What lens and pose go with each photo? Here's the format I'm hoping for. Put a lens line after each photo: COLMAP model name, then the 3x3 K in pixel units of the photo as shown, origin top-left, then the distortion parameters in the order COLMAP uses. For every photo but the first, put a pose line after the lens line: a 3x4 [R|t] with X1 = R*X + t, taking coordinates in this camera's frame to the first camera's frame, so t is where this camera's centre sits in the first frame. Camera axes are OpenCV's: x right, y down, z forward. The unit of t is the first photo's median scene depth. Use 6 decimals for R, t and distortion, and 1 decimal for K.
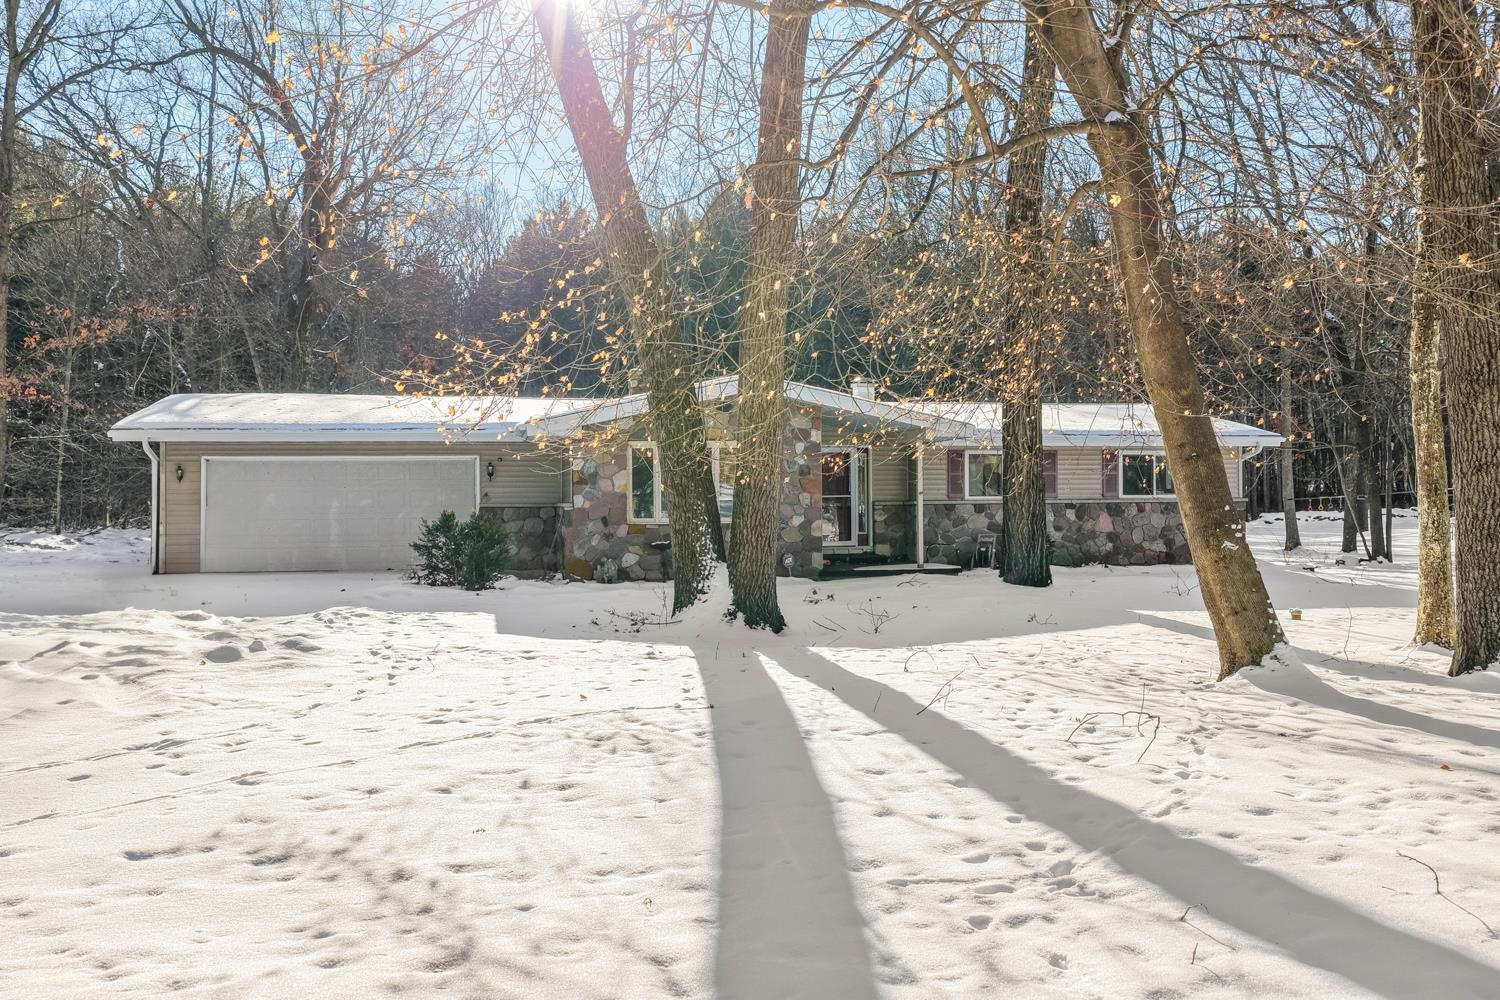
lens RADIAL K [[1256.4, 0, 757.9], [0, 1256.4, 497.2], [0, 0, 1]] dist [-0.003651, 0.003067]
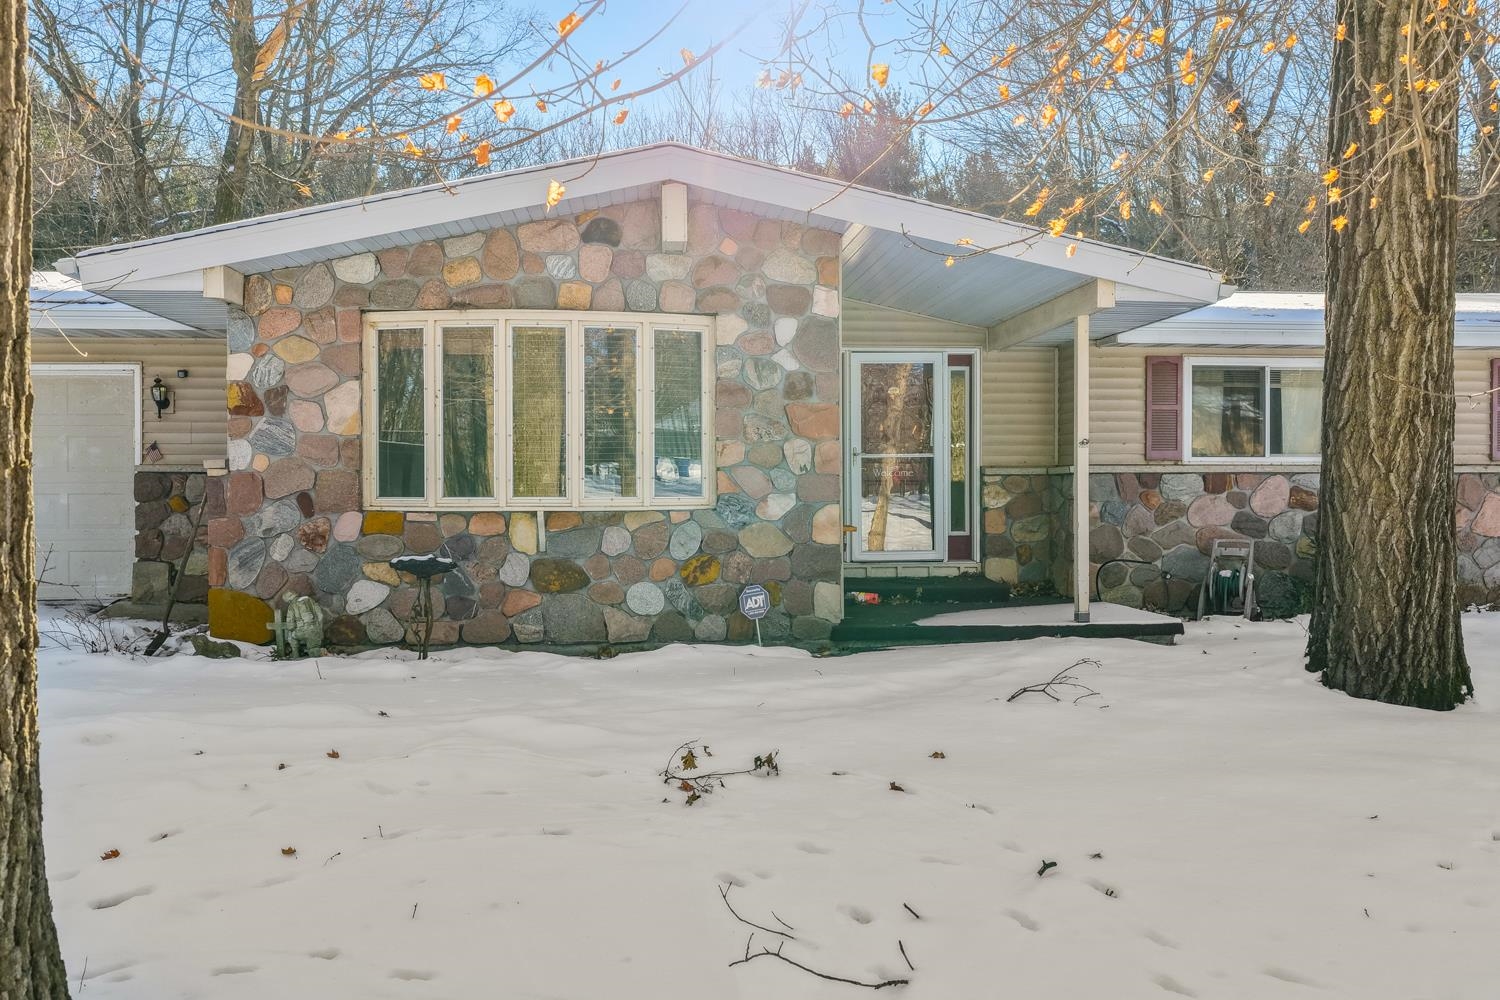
lens RADIAL K [[1256.4, 0, 757.9], [0, 1256.4, 497.2], [0, 0, 1]] dist [-0.003651, 0.003067]
pose [[0.991703, 0.007535, -0.128326, 0.072617], [-0.006049, 0.999910, 0.011960, 0.010090], [0.128405, -0.011085, 0.991660, 0.546942]]
